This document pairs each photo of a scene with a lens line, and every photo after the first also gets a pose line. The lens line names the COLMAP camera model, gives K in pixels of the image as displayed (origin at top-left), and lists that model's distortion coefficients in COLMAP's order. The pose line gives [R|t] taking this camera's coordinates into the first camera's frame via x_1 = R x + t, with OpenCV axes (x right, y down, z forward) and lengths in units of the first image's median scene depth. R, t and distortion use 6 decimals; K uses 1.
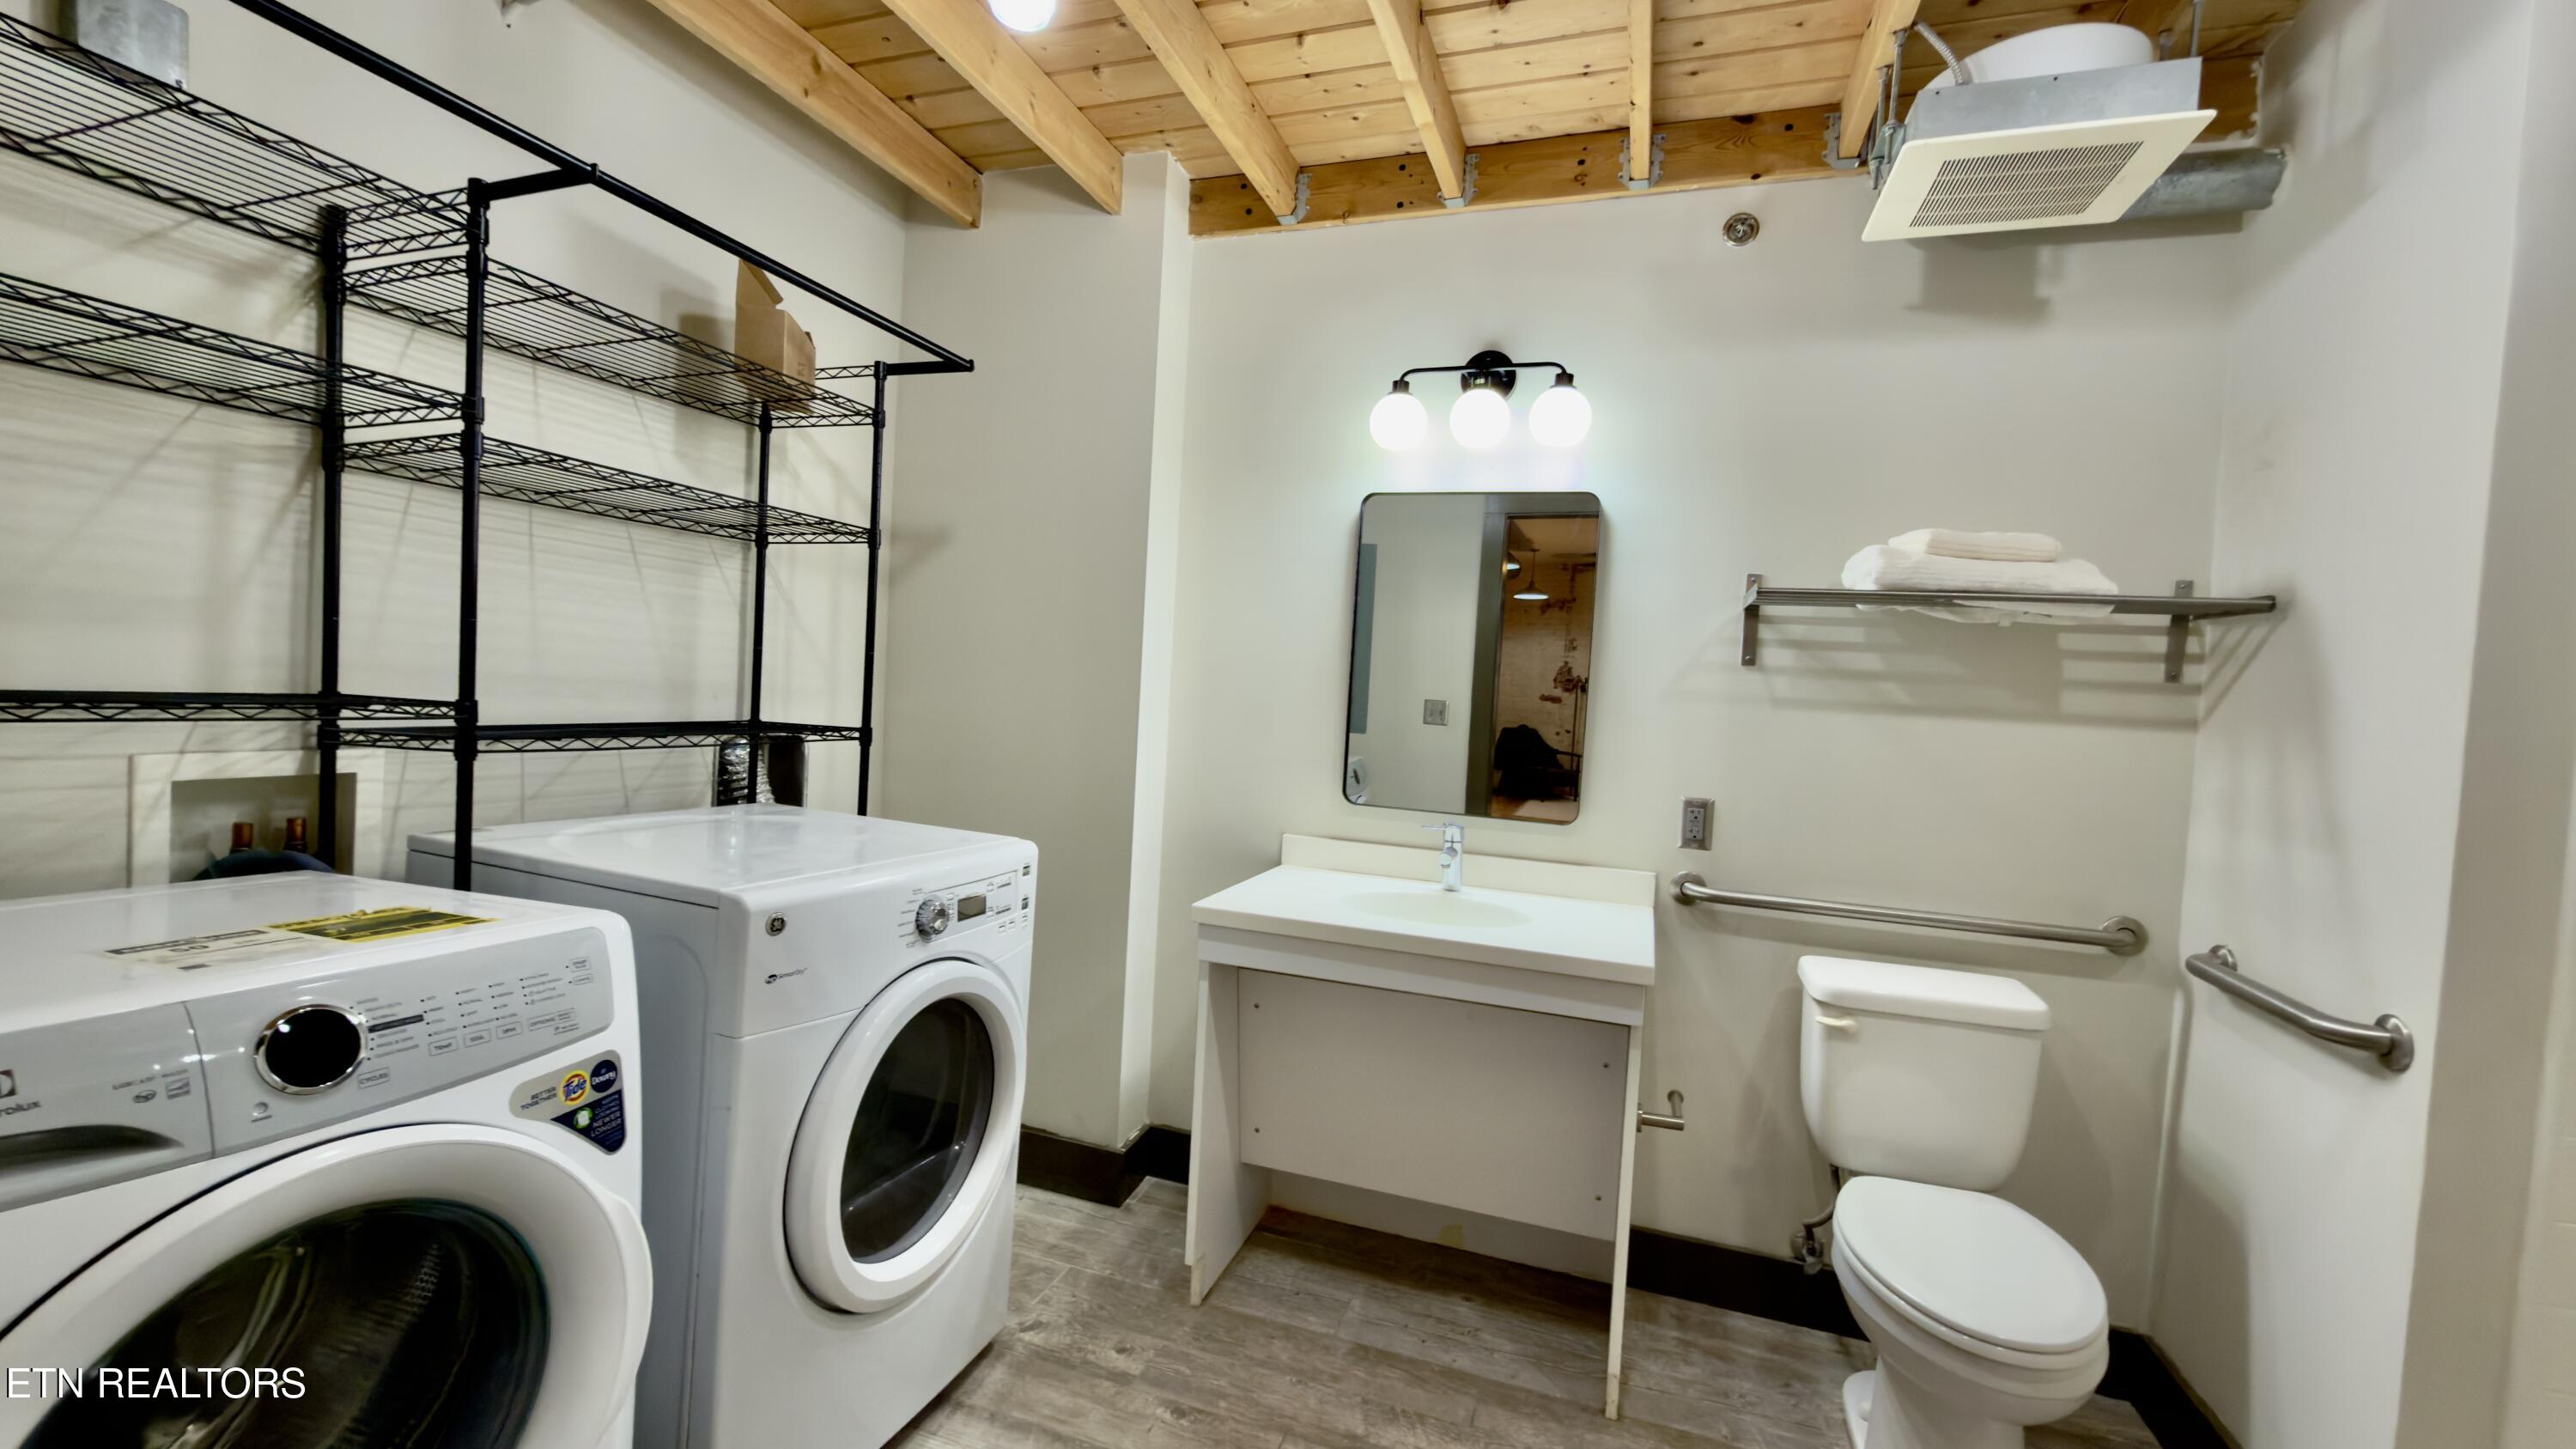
lens RADIAL K [[1025.9, 0, 1287.0], [0, 1025.9, 723.0], [0, 0, 1]] dist [-0.000483, 0.000686]
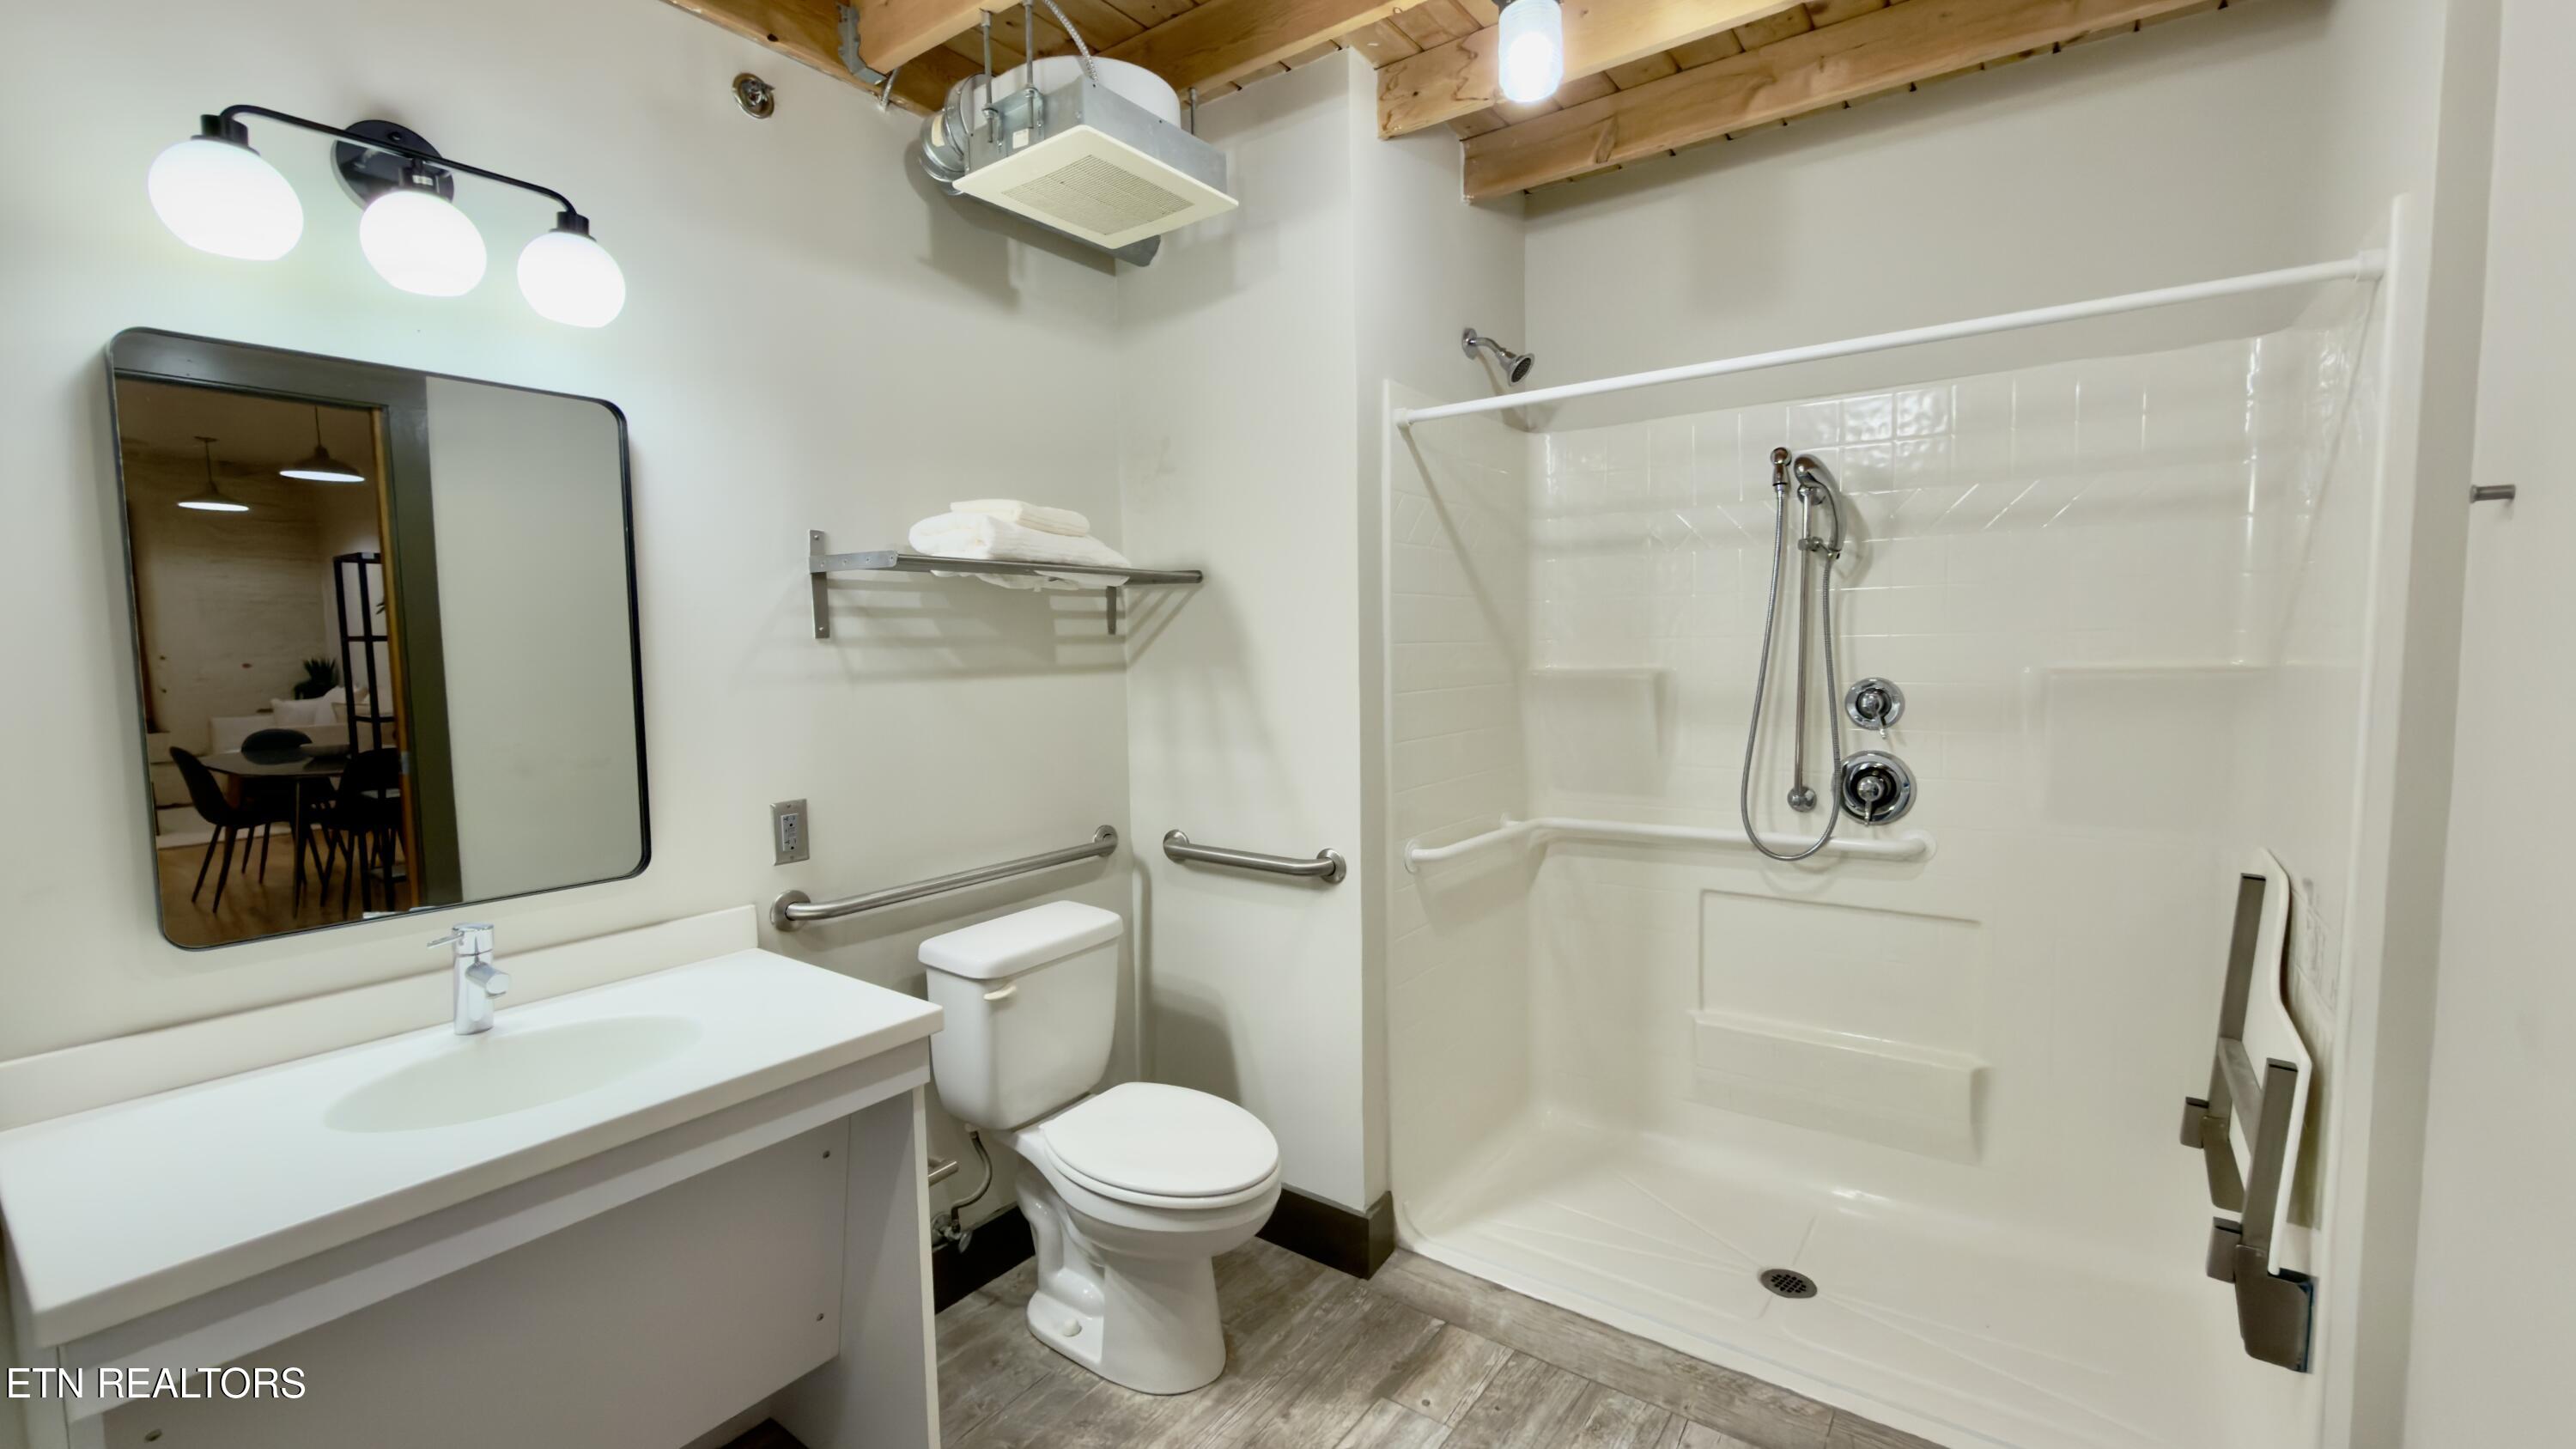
lens RADIAL K [[1072.1, 0, 1285.3], [0, 1072.1, 727.6], [0, 0, 1]] dist [-0.001821, -0.000200]
pose [[0.298990, -0.139263, 0.944040, -0.316787], [0.067220, 0.989910, 0.124740, -0.073665], [-0.951886, 0.026162, 0.305334, 0.390002]]
